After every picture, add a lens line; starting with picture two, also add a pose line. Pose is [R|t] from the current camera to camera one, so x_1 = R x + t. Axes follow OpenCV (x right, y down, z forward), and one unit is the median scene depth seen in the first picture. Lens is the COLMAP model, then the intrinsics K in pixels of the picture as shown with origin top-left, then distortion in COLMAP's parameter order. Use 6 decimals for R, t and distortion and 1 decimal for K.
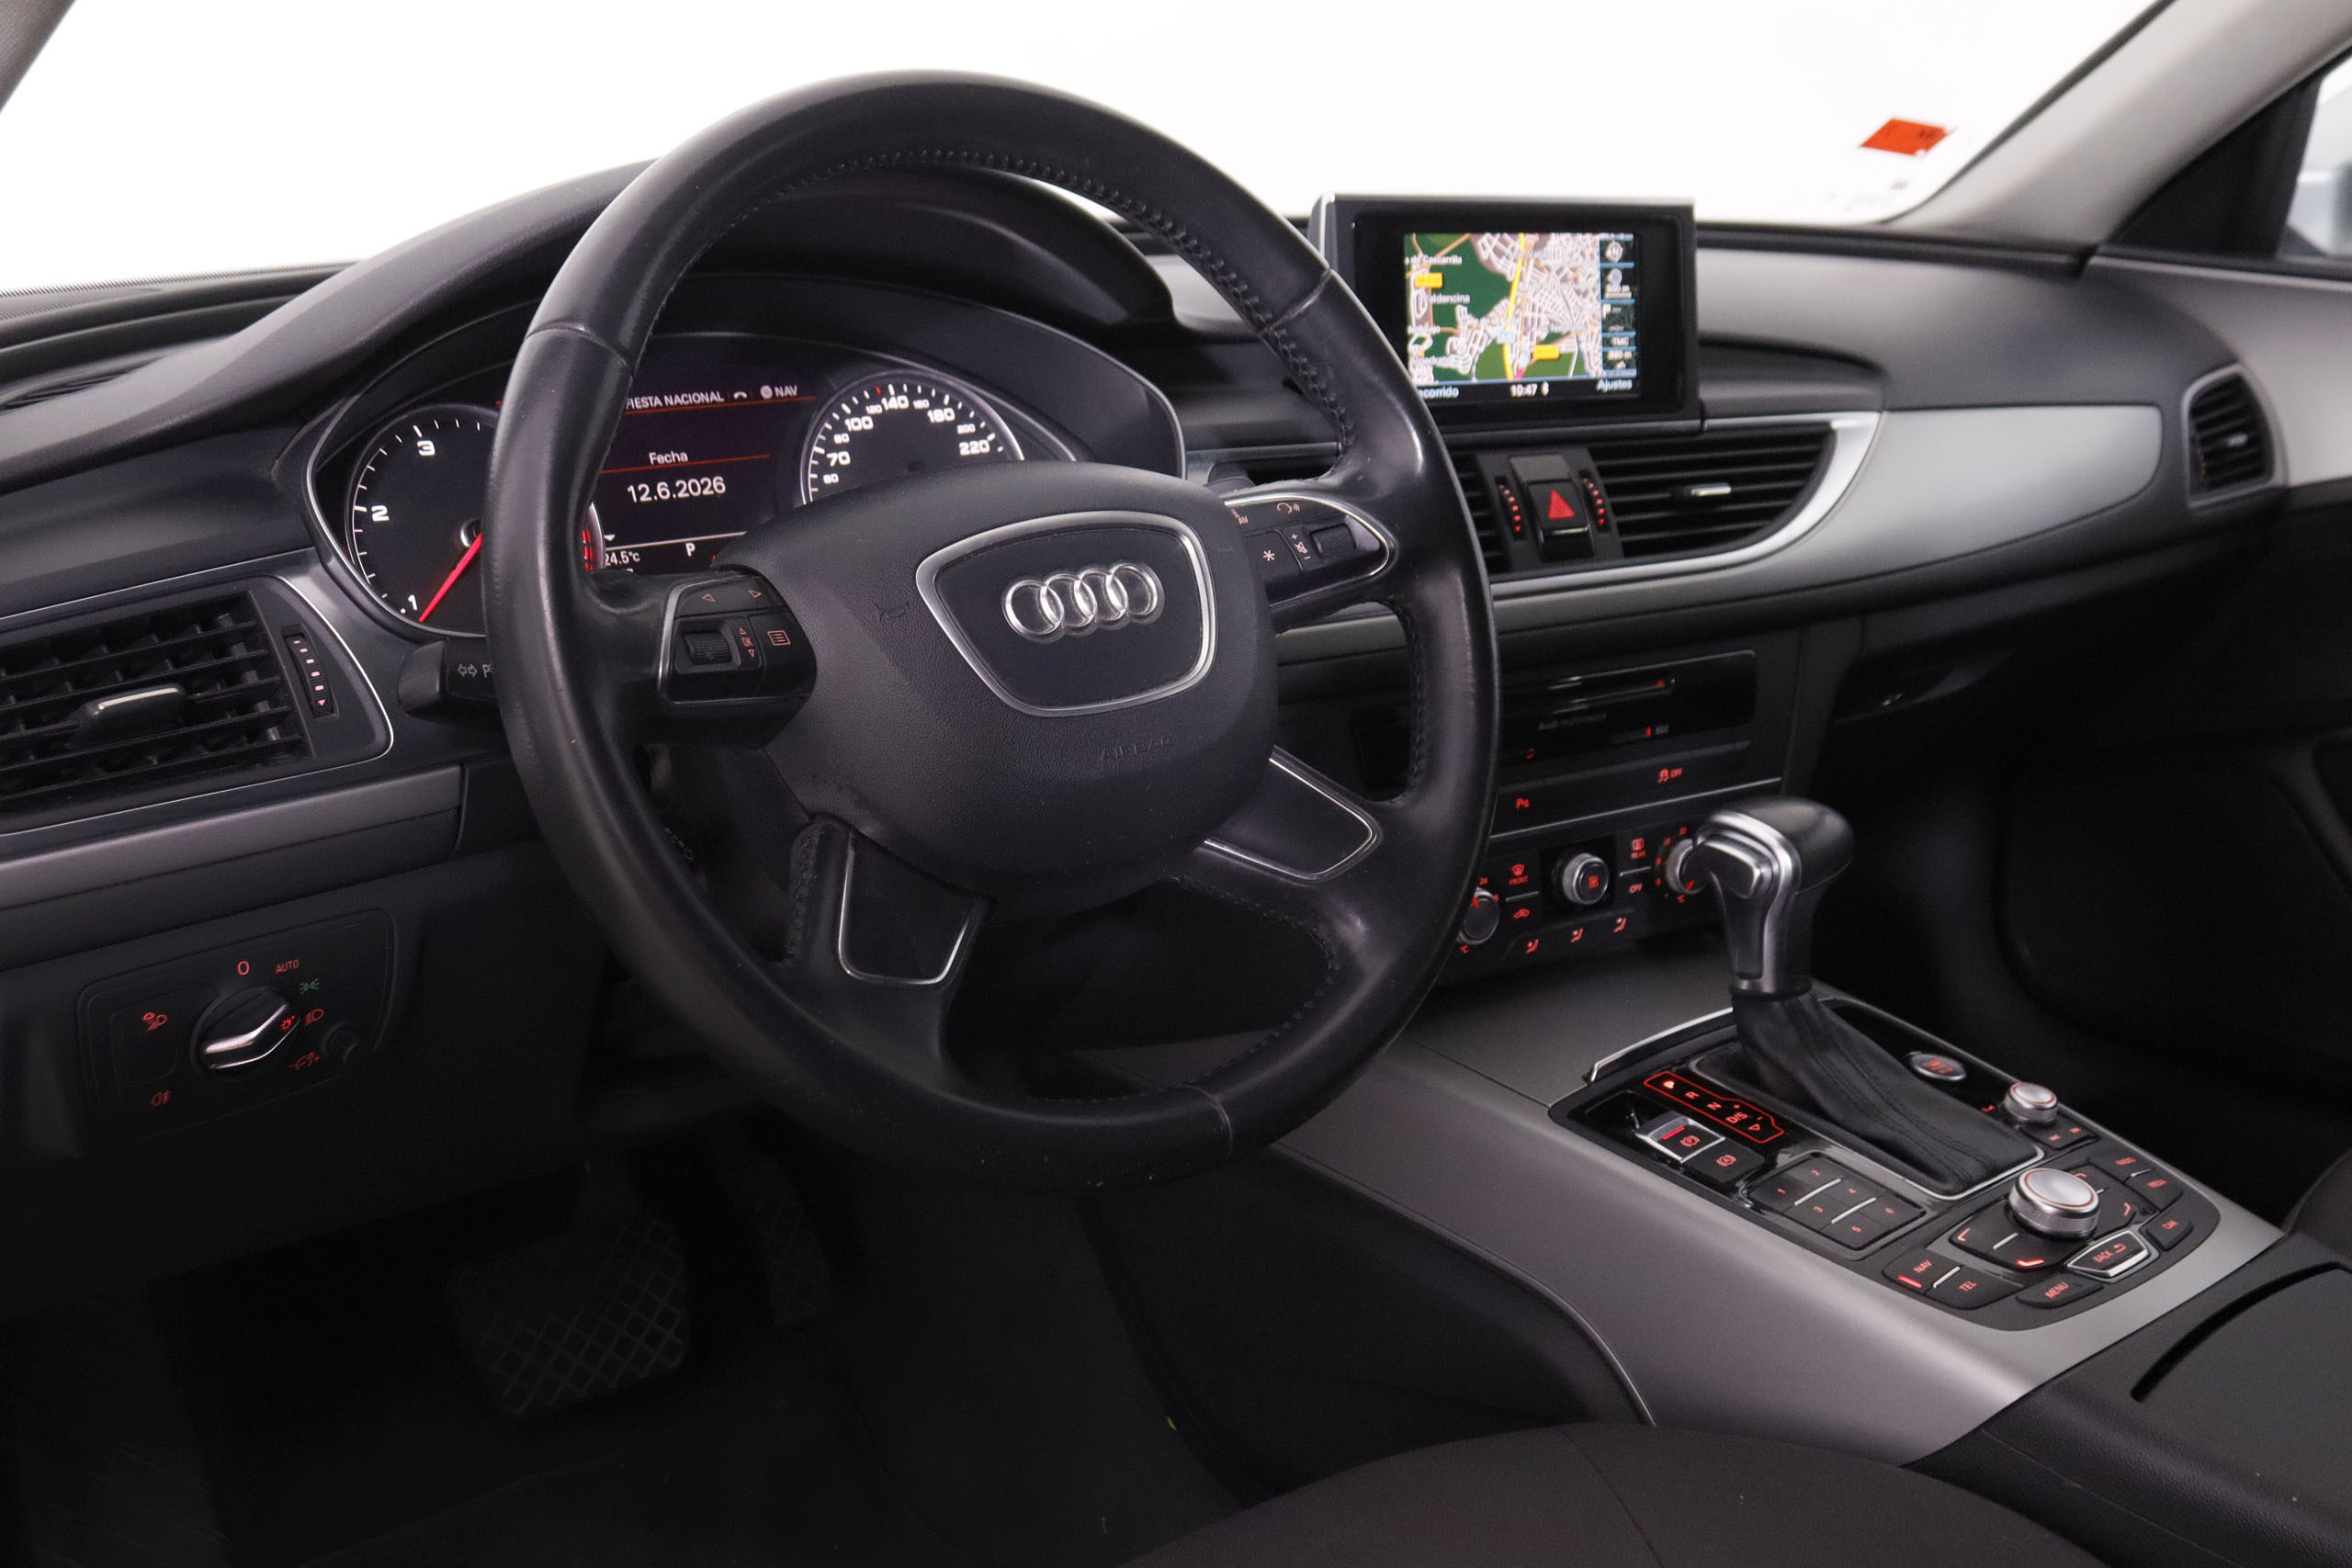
lens RADIAL K [[2390.8, 0, 1188.6], [0, 2390.8, 800.2], [0, 0, 1]] dist [-0.097141, 0.000000]
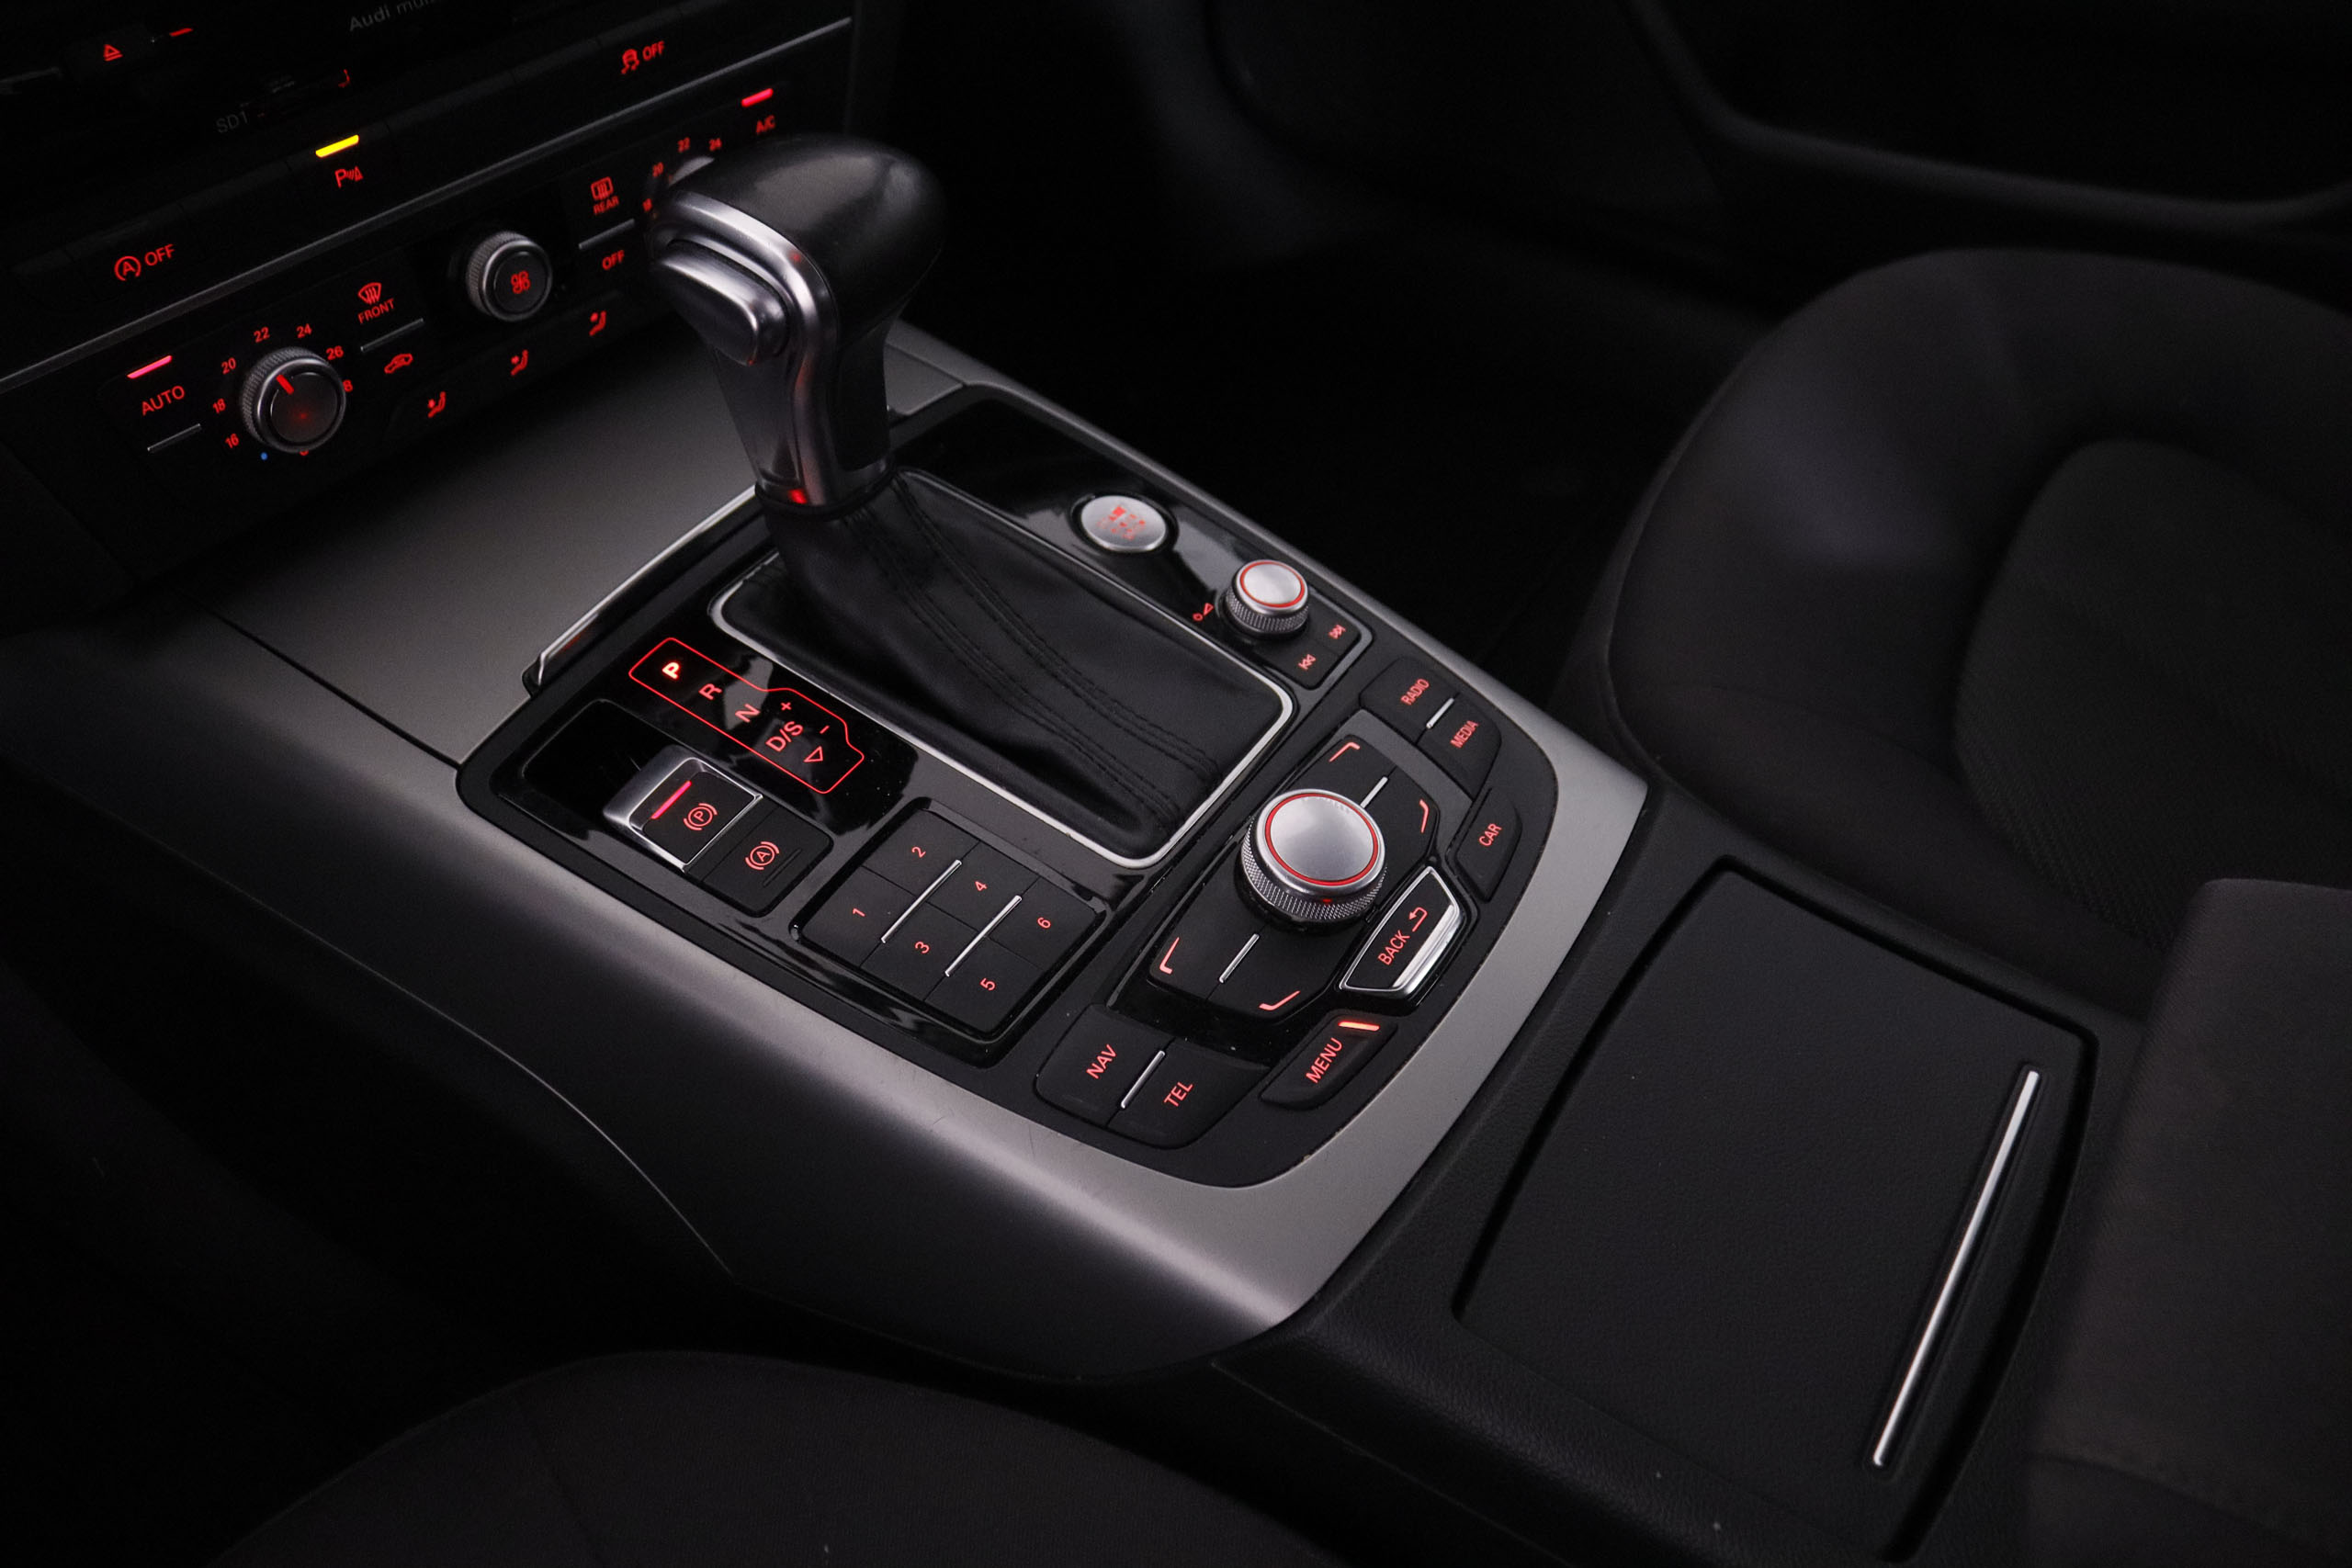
lens RADIAL K [[1921.2, 0, 1194.2], [0, 1921.2, 767.9], [0, 0, 1]] dist [-0.153200, 0.099609]
pose [[0.948573, -0.190604, 0.252742, 0.185380], [0.044705, 0.871066, 0.489128, -0.075996], [-0.313385, -0.452675, 0.834791, 0.515618]]
